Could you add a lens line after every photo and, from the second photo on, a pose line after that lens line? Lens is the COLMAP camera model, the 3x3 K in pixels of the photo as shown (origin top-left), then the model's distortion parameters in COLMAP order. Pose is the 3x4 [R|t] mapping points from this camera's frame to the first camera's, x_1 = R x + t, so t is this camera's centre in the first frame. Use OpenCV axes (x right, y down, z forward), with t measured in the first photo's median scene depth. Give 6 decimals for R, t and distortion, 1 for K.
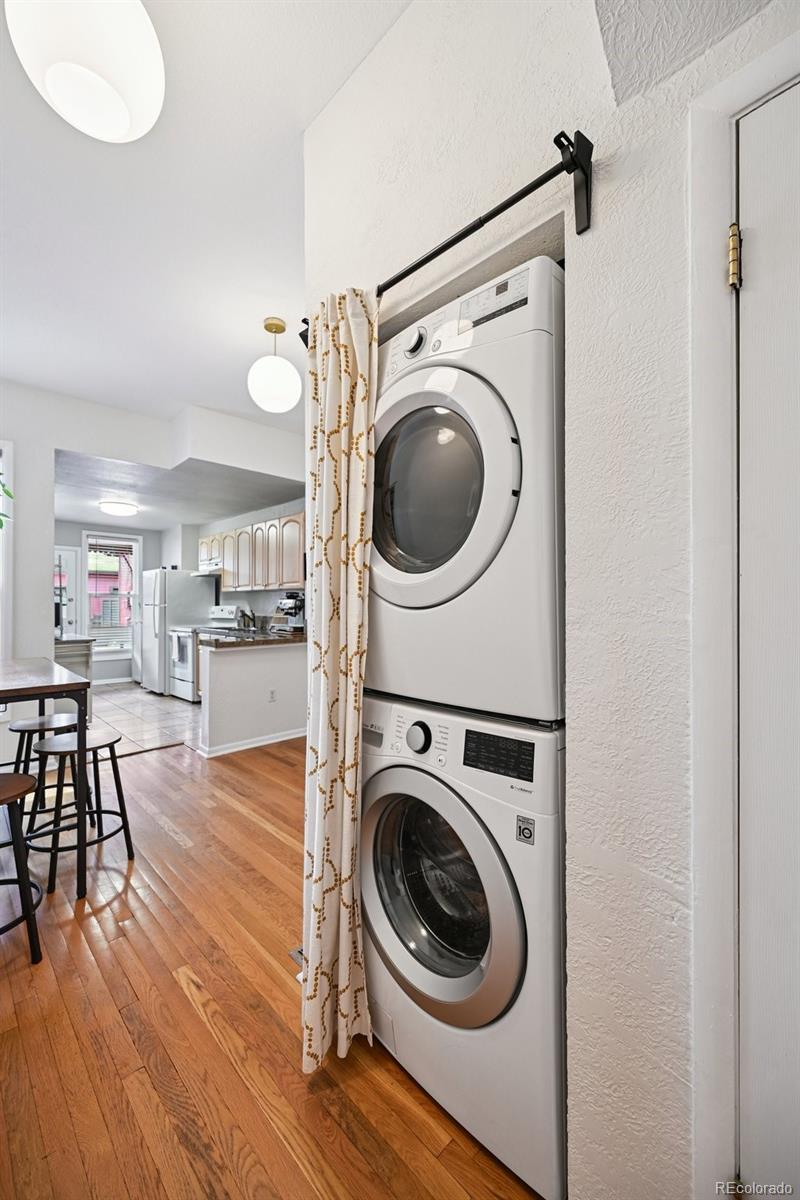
lens RADIAL K [[478.3, 0, 400.0], [0, 478.3, 600.0], [0, 0, 1]] dist [-0.000181, -0.000031]
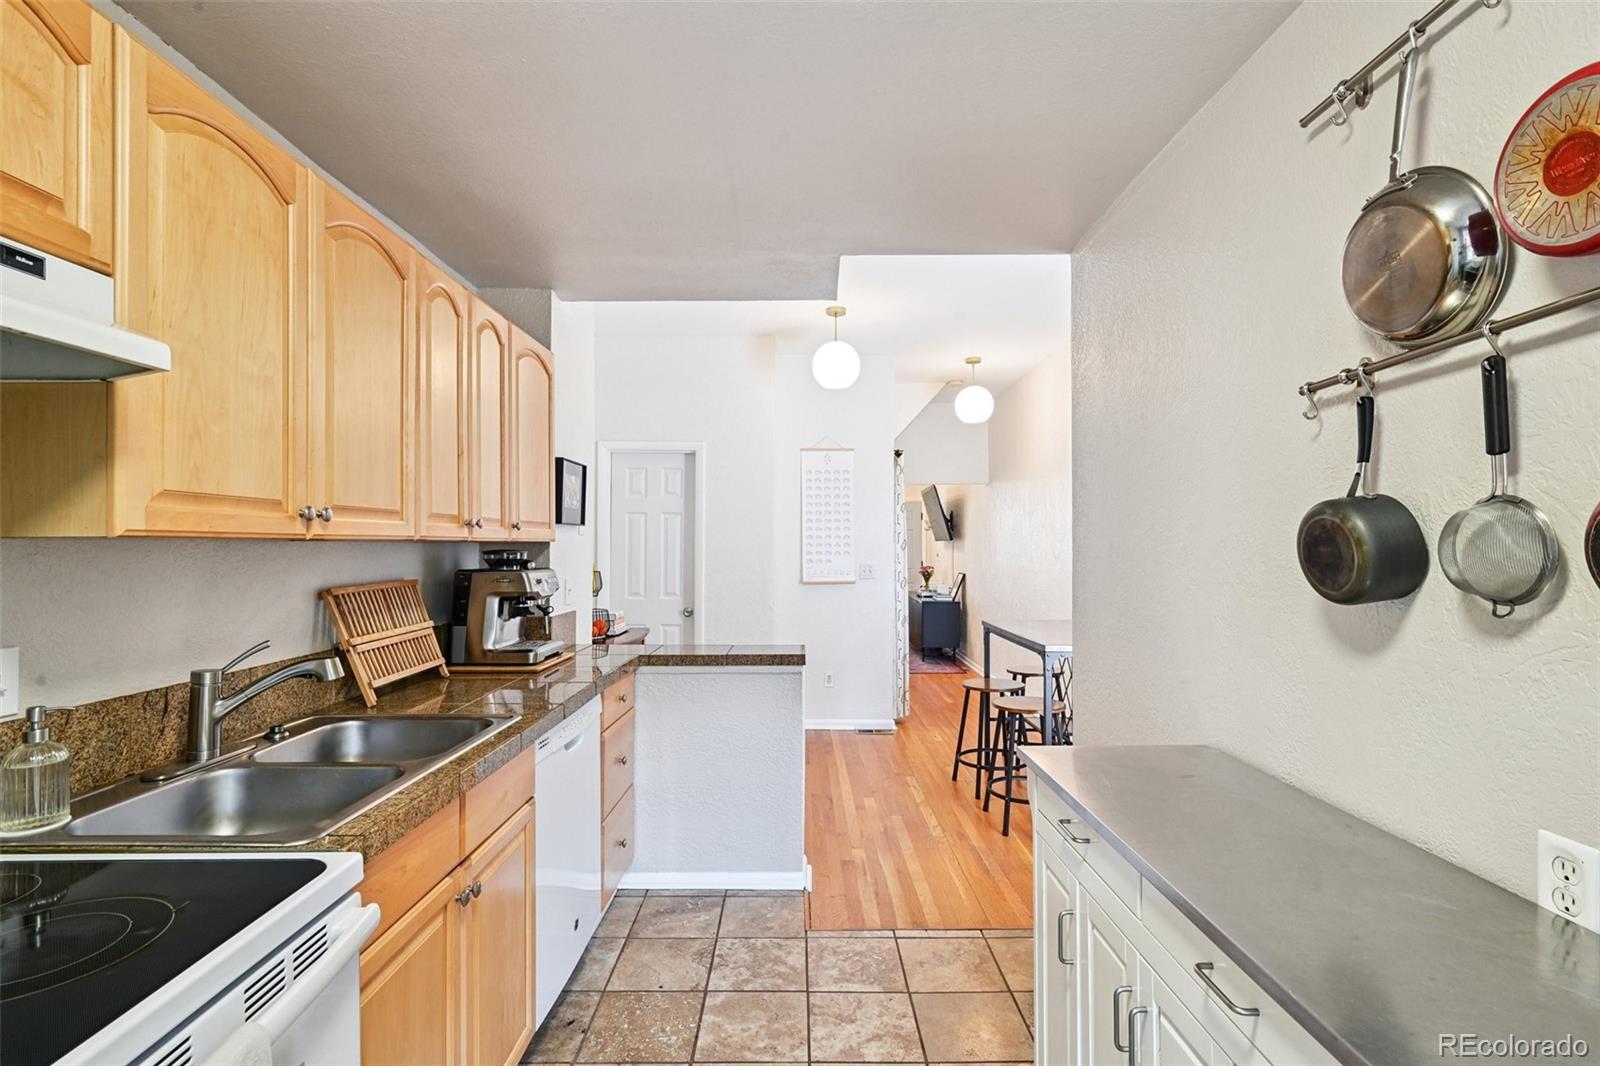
lens RADIAL K [[757.9, 0, 798.3], [0, 757.9, 555.3], [0, 0, 1]] dist [-0.001805, -0.000147]
pose [[-0.717593, -0.006895, 0.696429, -0.641953], [-0.001838, 0.999966, 0.008007, -0.014746], [-0.696460, 0.004466, -0.717581, 1.056742]]
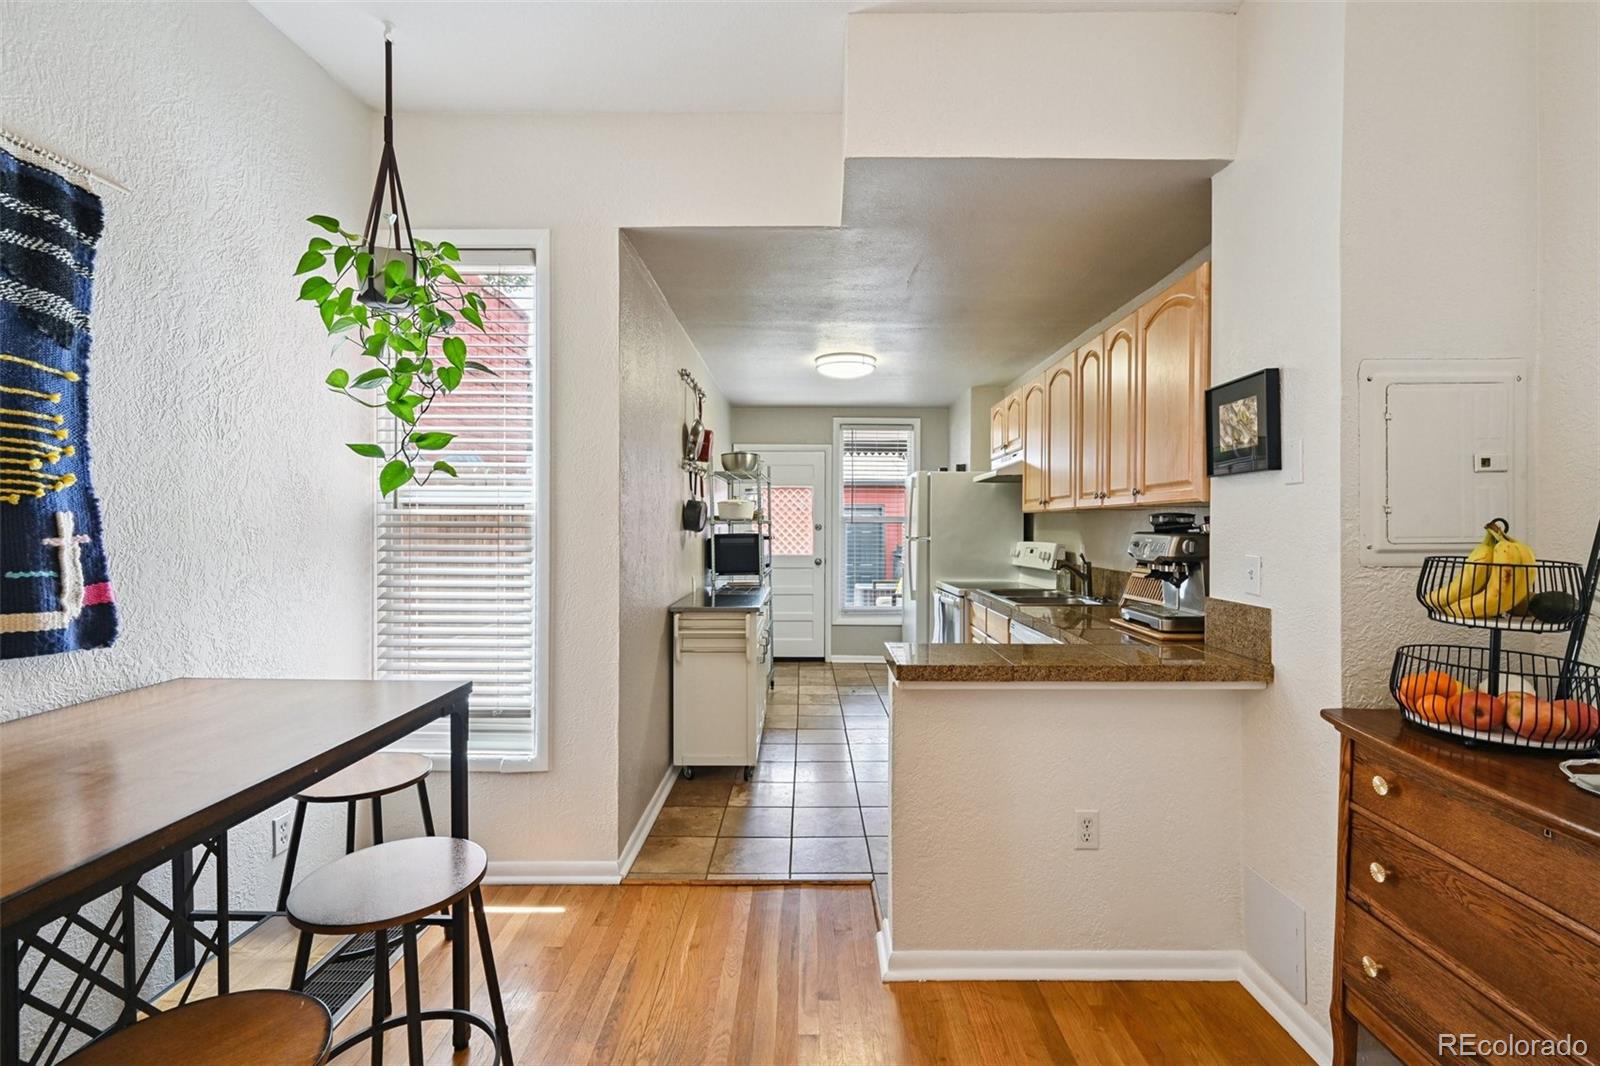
lens RADIAL K [[697.9, 0, 802.5], [0, 697.9, 528.6], [0, 0, 1]] dist [0.000032, 0.000372]
pose [[0.713151, 0.004625, -0.700996, -0.052541], [0.003678, 0.999940, 0.010338, -0.009658], [0.701001, -0.009951, 0.713091, 0.382737]]
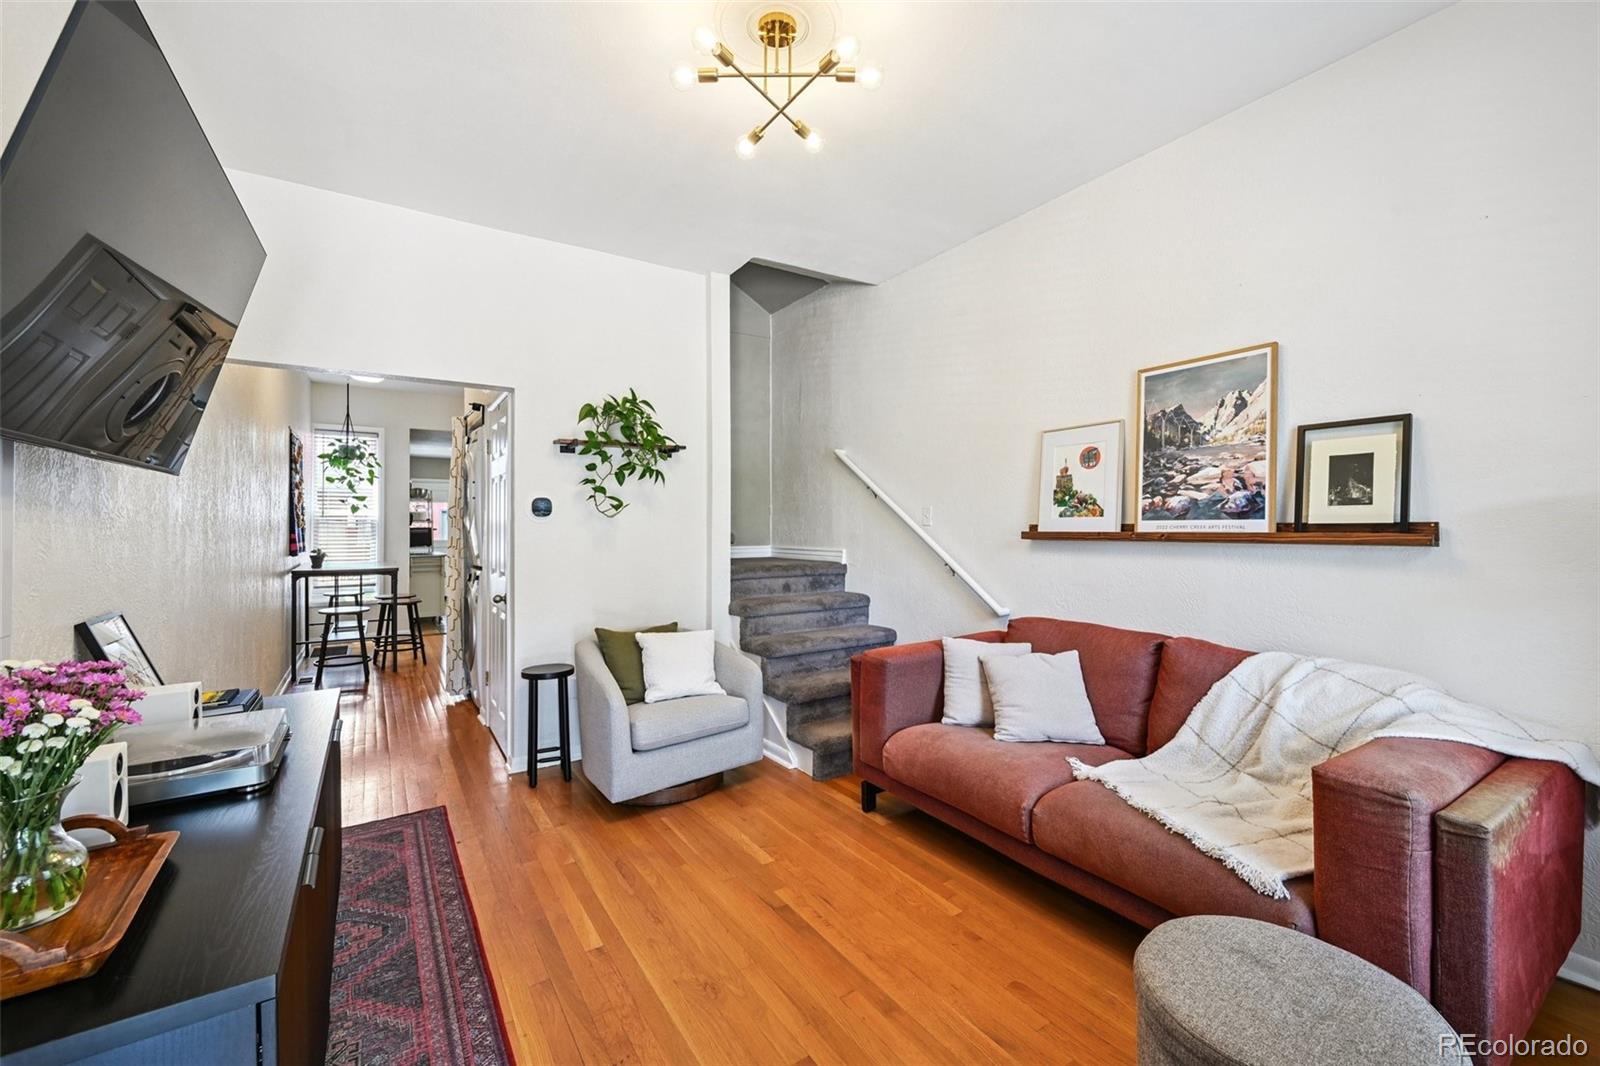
lens RADIAL K [[655.4, 0, 803.4], [0, 655.4, 526.5], [0, 0, 1]] dist [-0.000090, 0.000013]
pose [[0.981012, -0.000497, -0.193947, 0.572555], [0.002199, 0.999961, 0.008563, -0.010497], [0.193935, -0.008826, 0.980975, -0.508719]]
